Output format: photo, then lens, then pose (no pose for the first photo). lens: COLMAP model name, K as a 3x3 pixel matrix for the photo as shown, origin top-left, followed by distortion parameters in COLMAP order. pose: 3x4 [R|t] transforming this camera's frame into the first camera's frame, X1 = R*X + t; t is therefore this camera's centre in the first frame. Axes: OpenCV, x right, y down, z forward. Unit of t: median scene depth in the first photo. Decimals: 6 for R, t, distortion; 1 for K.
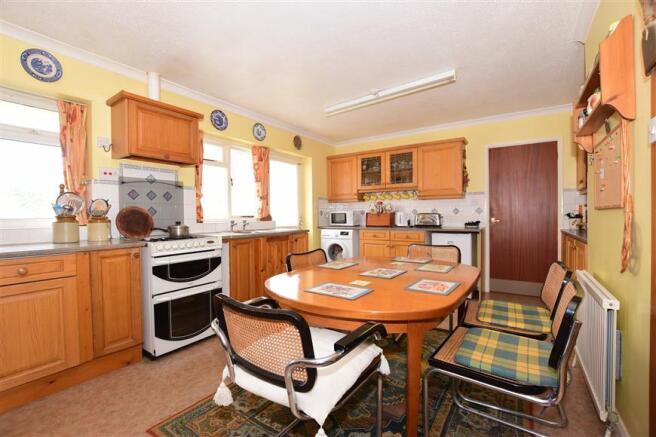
lens RADIAL K [[290.0, 0, 328.0], [0, 290.0, 218.5], [0, 0, 1]] dist [-0.015773, 0.000076]
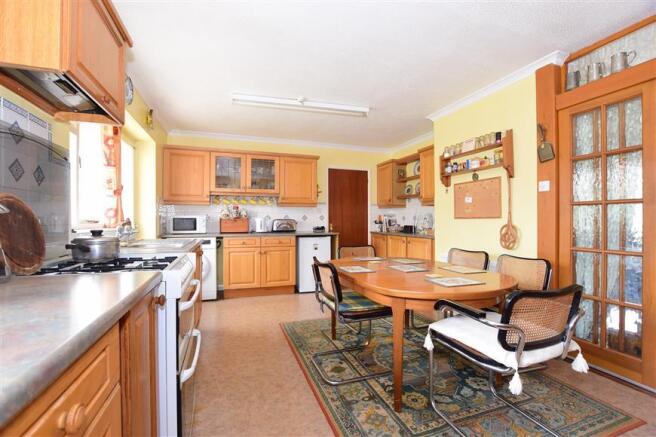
lens RADIAL K [[290.0, 0, 328.0], [0, 290.0, 218.5], [0, 0, 1]] dist [-0.015773, 0.000076]
pose [[0.595345, 0.012922, 0.803366, -0.429538], [0.005190, 0.999788, -0.019927, 0.001155], [-0.803453, 0.016033, 0.595152, 0.234770]]
